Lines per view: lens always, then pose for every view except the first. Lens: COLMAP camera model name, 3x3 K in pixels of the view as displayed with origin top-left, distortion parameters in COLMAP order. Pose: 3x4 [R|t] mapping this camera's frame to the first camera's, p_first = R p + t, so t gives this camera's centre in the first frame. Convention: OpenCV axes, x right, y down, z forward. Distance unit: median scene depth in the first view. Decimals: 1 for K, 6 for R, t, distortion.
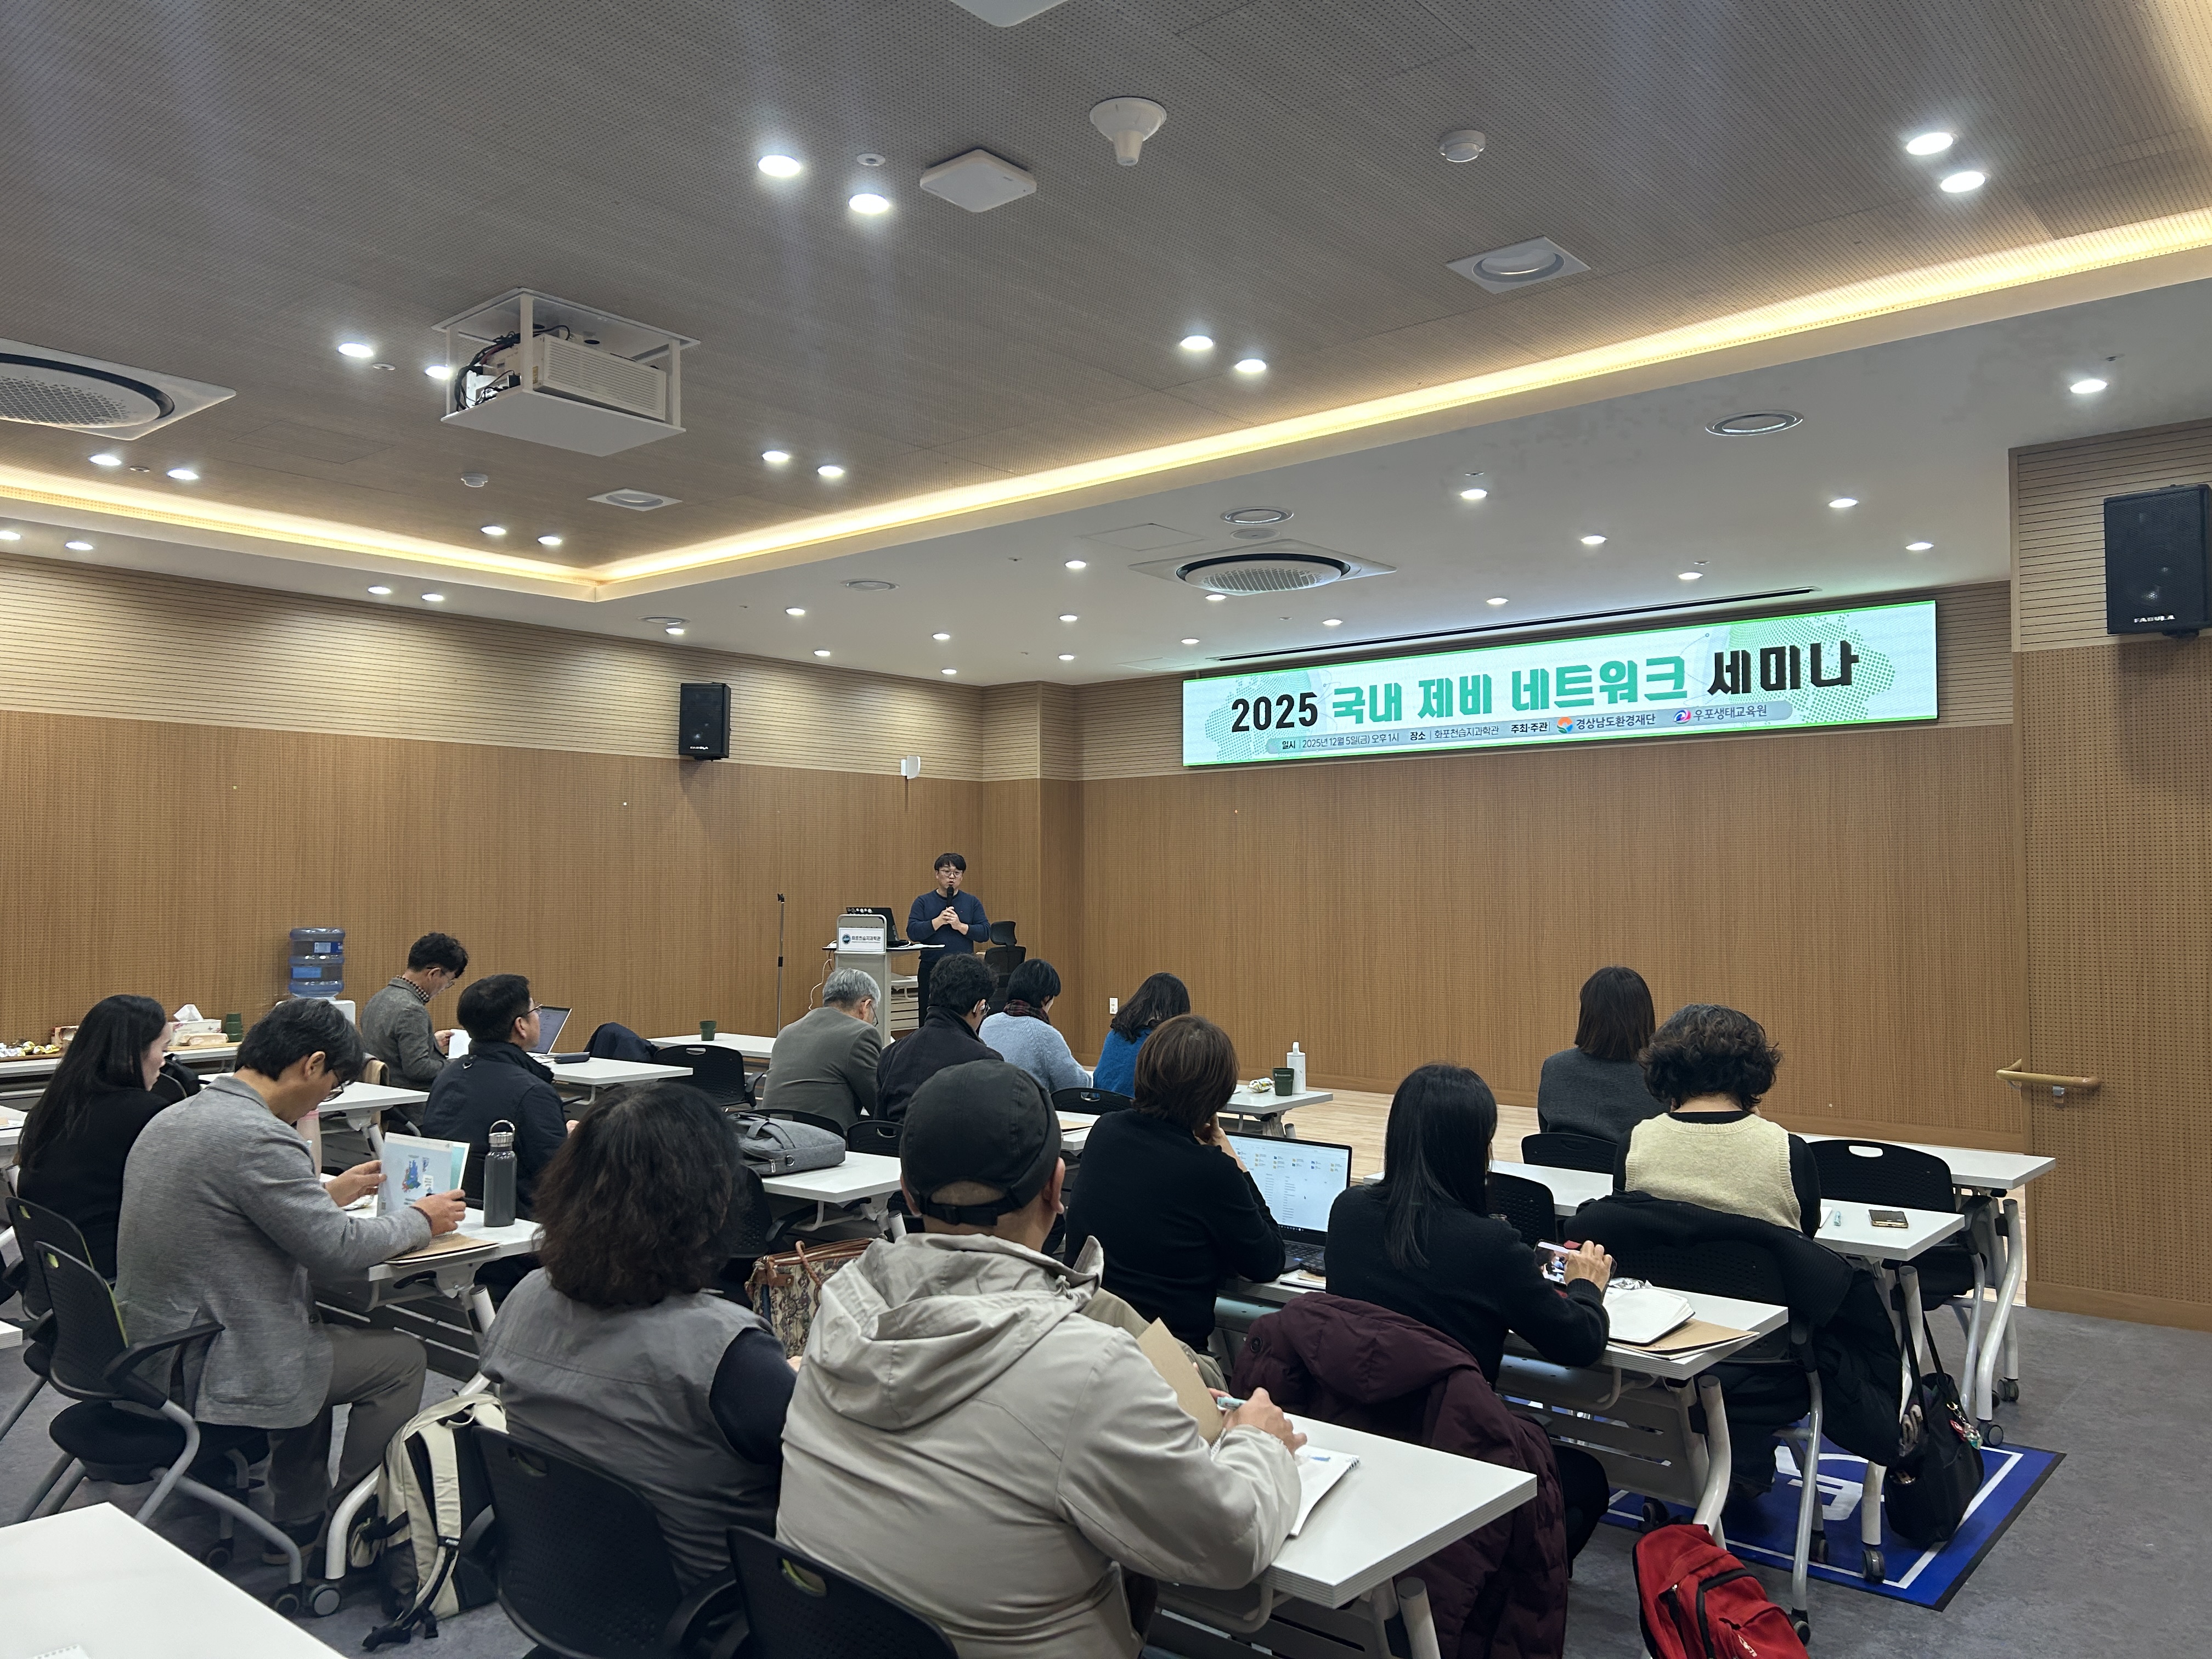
lens RADIAL K [[1640.3, 0, 1106.0], [0, 1640.3, 829.5], [0, 0, 1]] dist [0.031726, 0.002200]
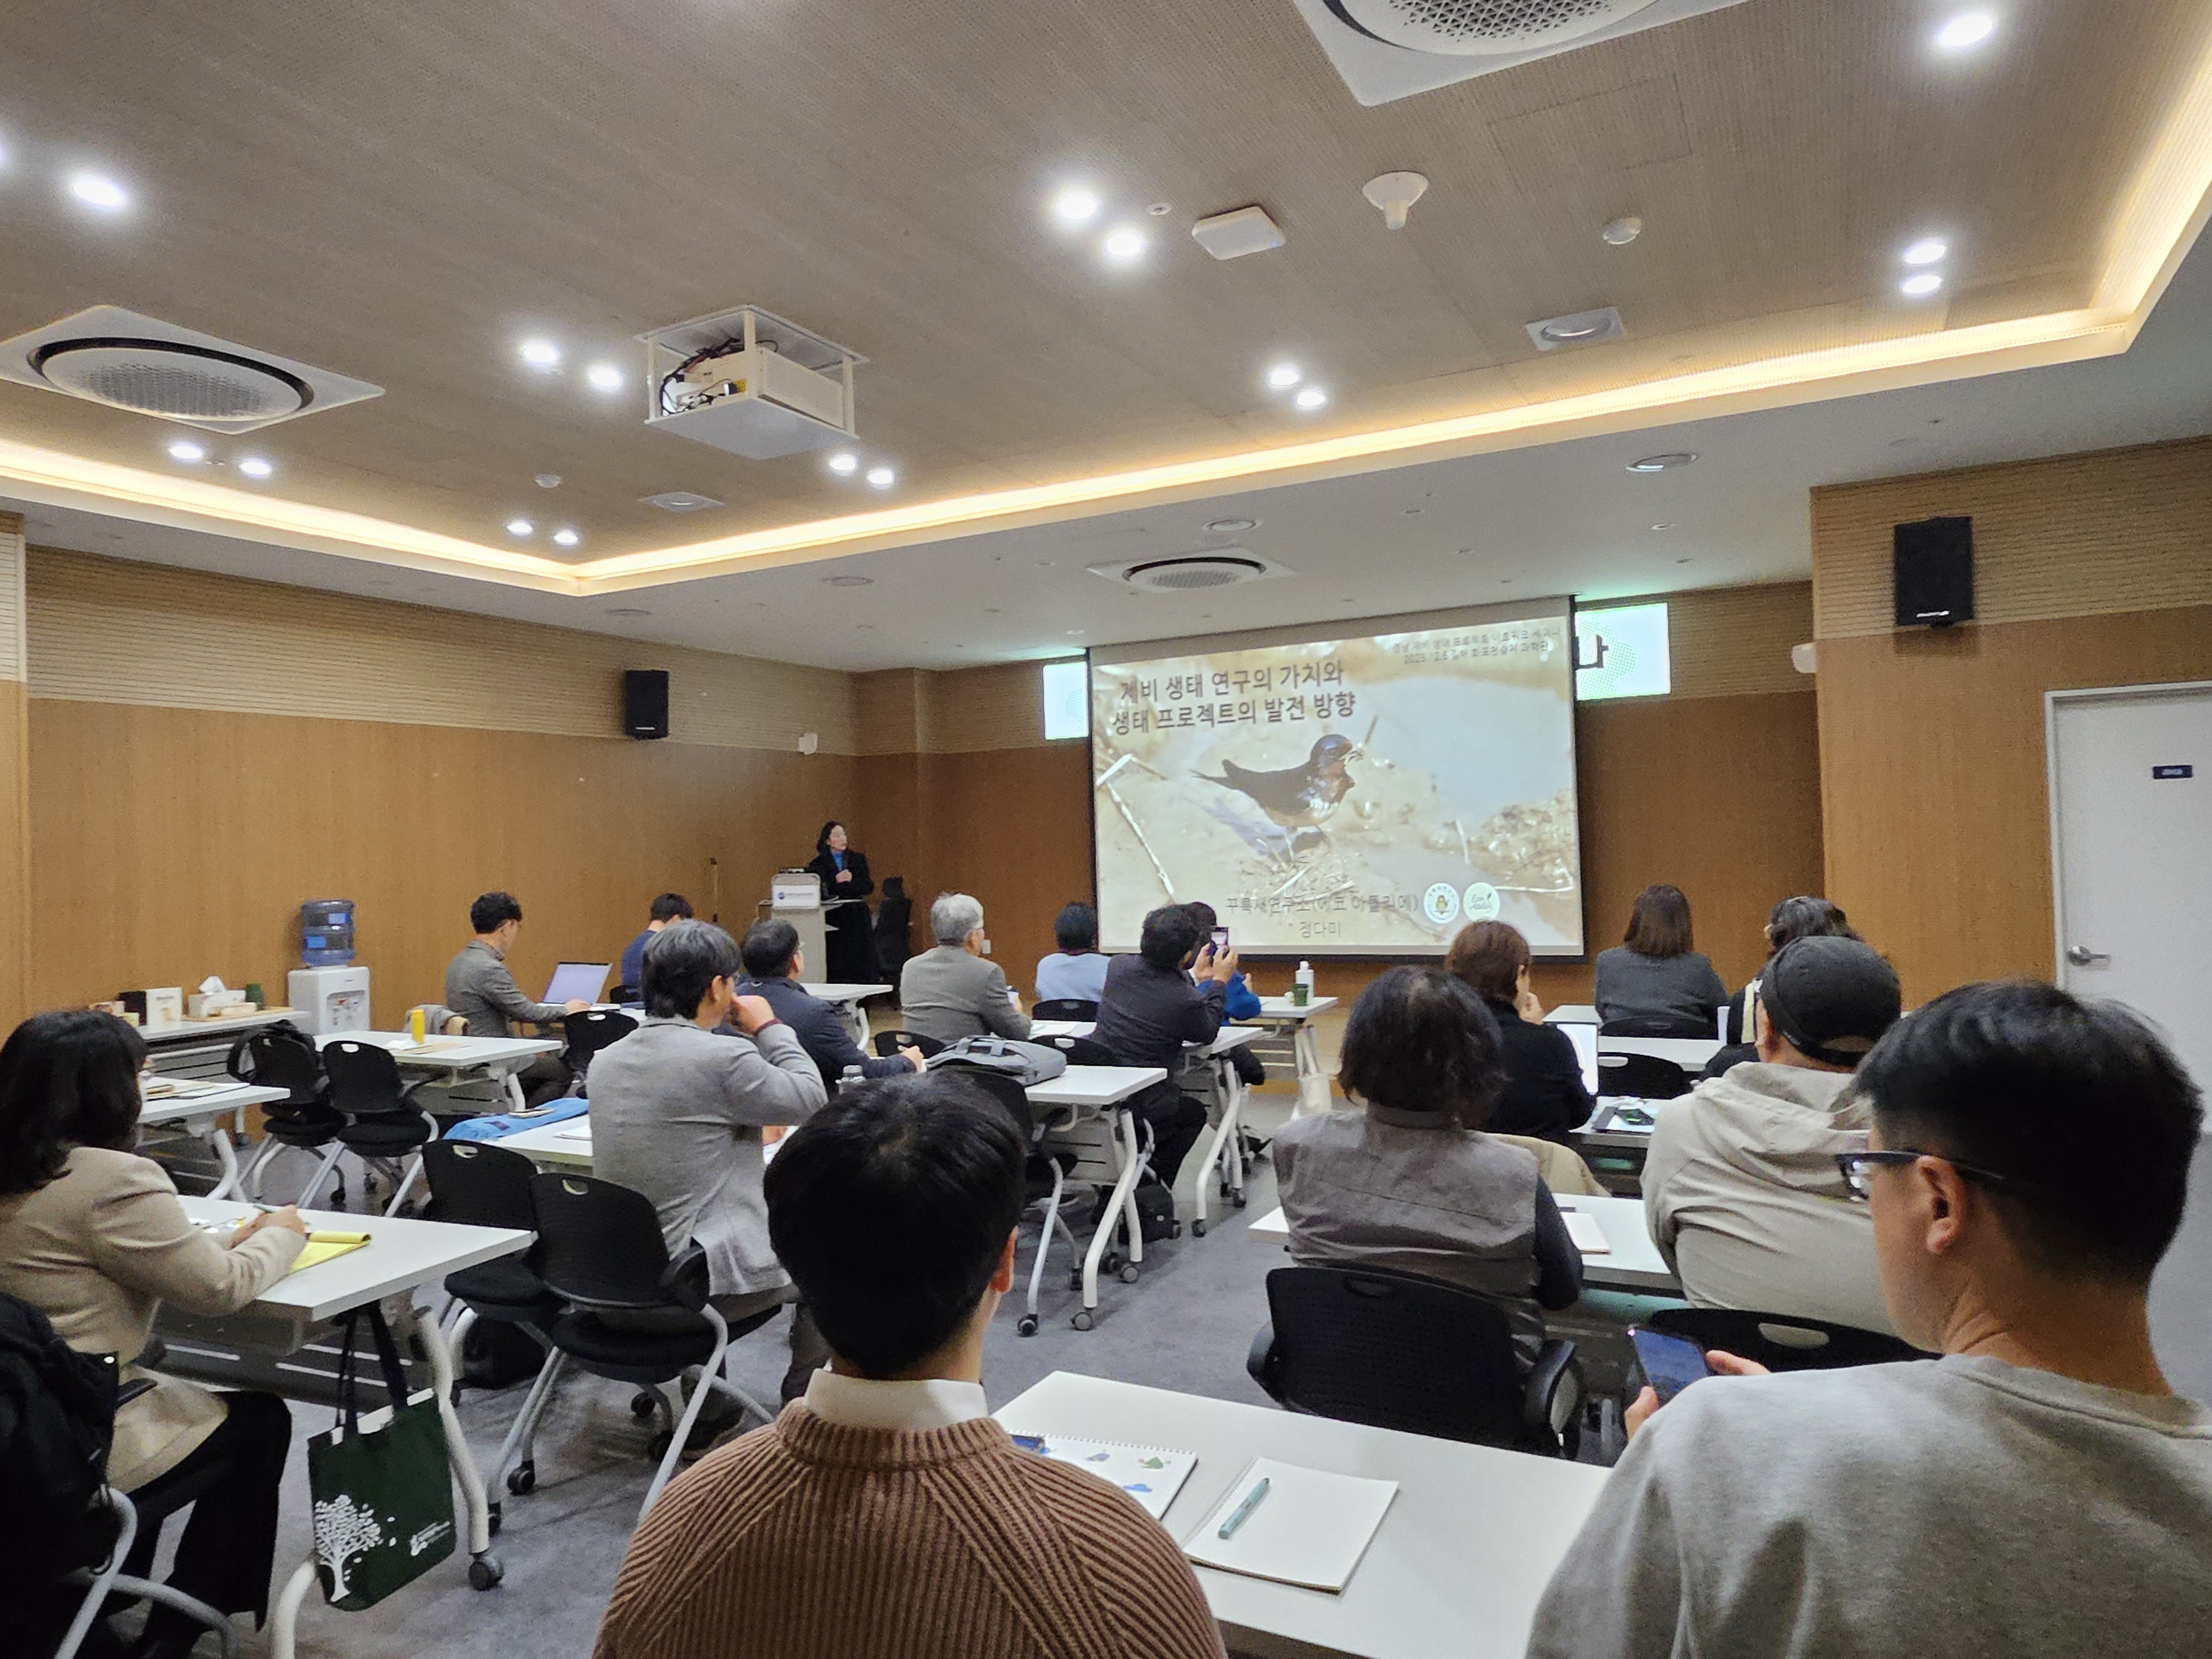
lens RADIAL K [[1409.4, 0, 1106.0], [0, 1409.4, 829.5], [0, 0, 1]] dist [0.025509, -0.000626]
pose [[0.977327, -0.025794, 0.210159, -0.191987], [0.021229, 0.999488, 0.023949, 0.003752], [-0.210669, -0.018945, 0.977374, 0.010124]]
